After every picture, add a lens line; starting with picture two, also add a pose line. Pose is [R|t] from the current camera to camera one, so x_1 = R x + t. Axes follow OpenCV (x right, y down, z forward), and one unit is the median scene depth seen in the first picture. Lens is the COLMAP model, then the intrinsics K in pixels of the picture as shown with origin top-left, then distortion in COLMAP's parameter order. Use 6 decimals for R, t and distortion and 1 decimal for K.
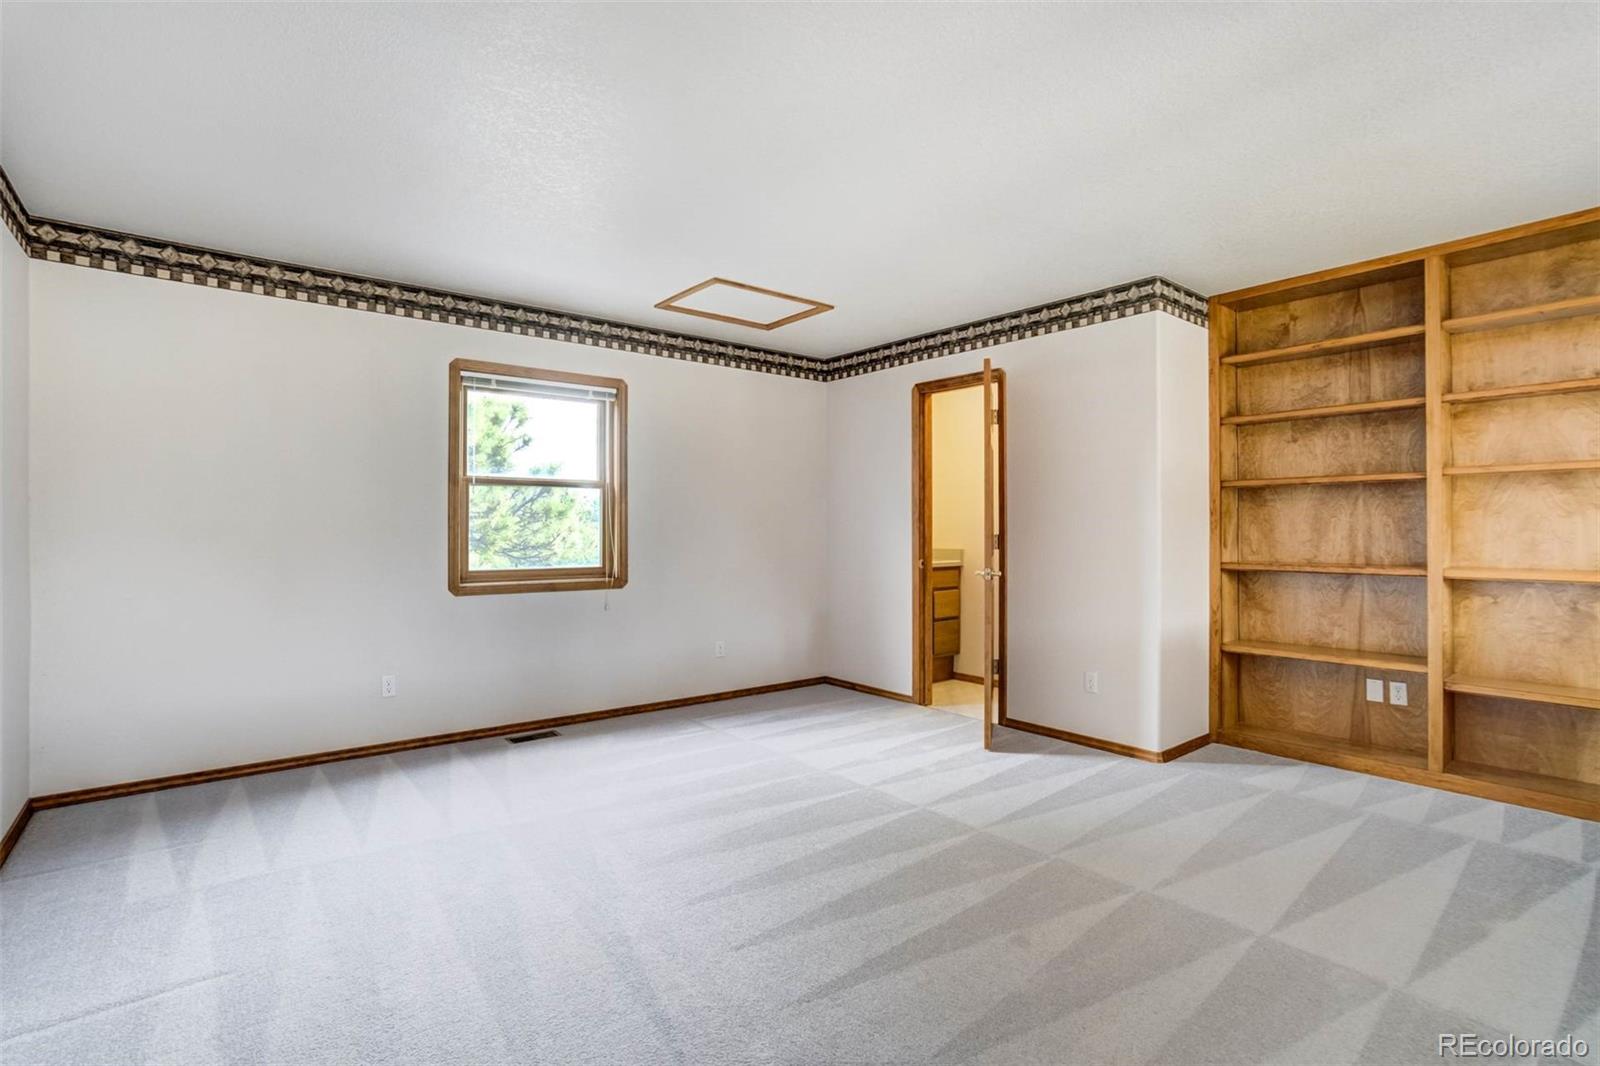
lens RADIAL K [[731.4, 0, 769.6], [0, 731.4, 532.2], [0, 0, 1]] dist [-0.019050, 0.000189]
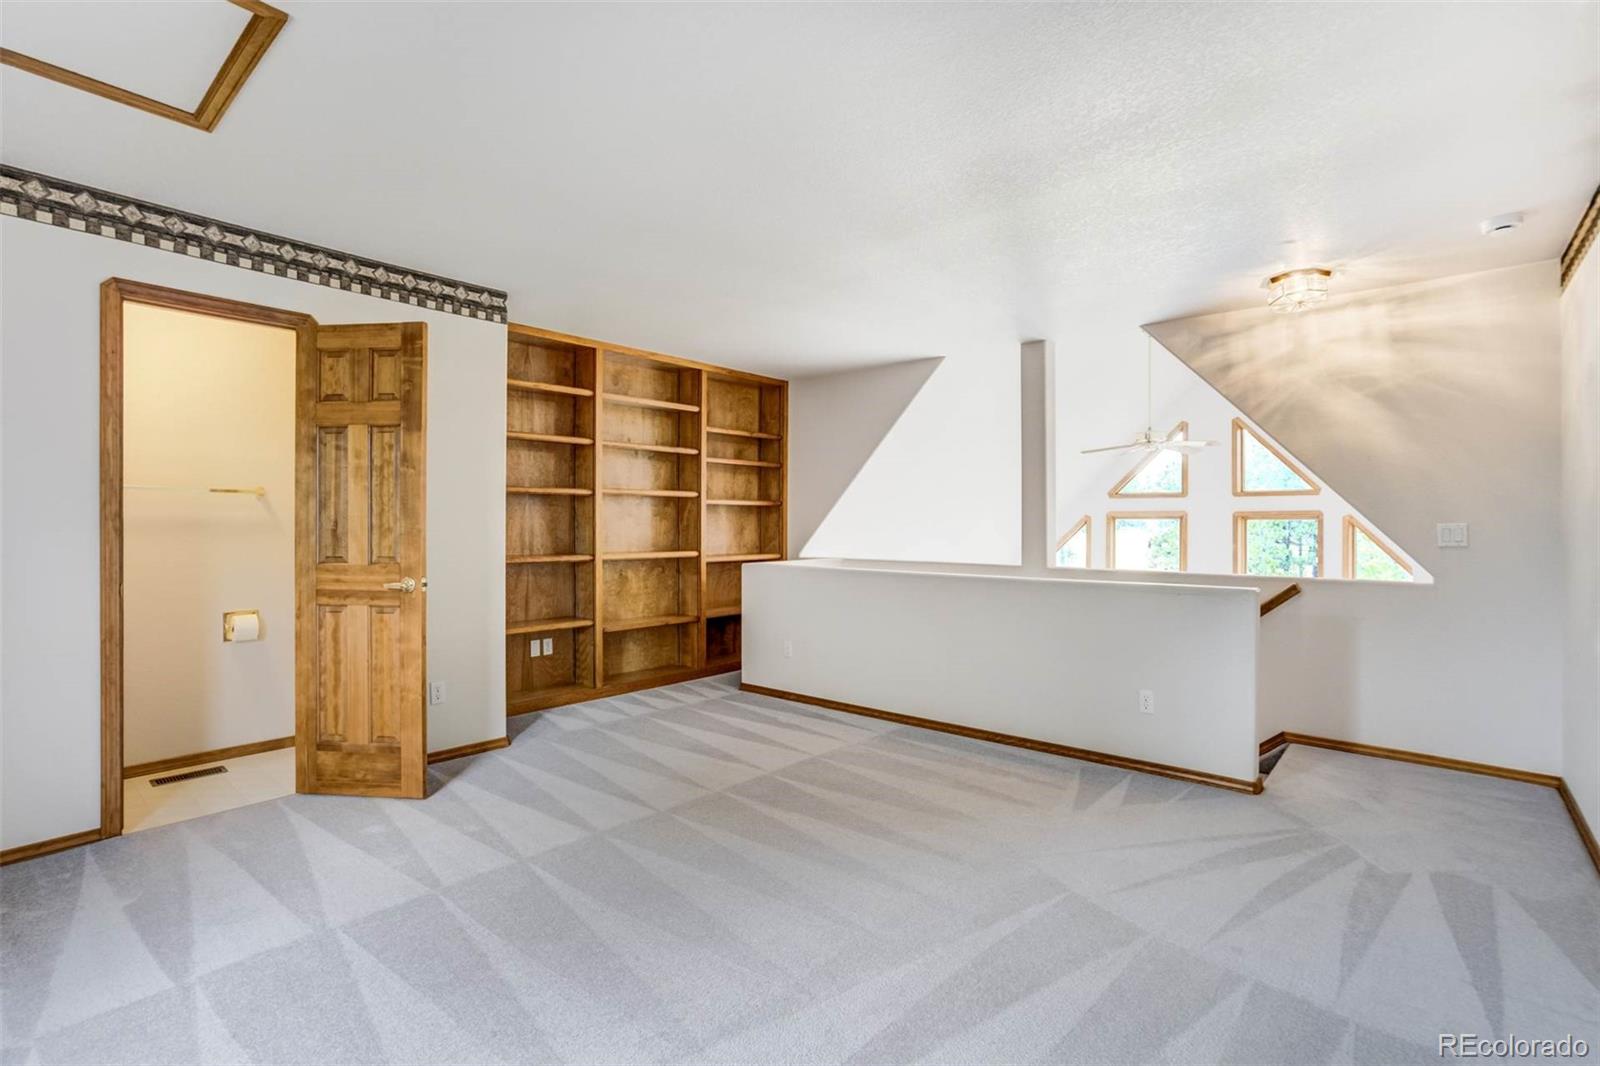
lens RADIAL K [[755.5, 0, 830.8], [0, 755.5, 535.2], [0, 0, 1]] dist [-0.067862, 0.026744]
pose [[-0.223518, -0.012370, 0.974621, -0.654011], [0.003886, 0.999900, 0.013582, -0.008565], [-0.974692, 0.006823, -0.223448, 0.788368]]
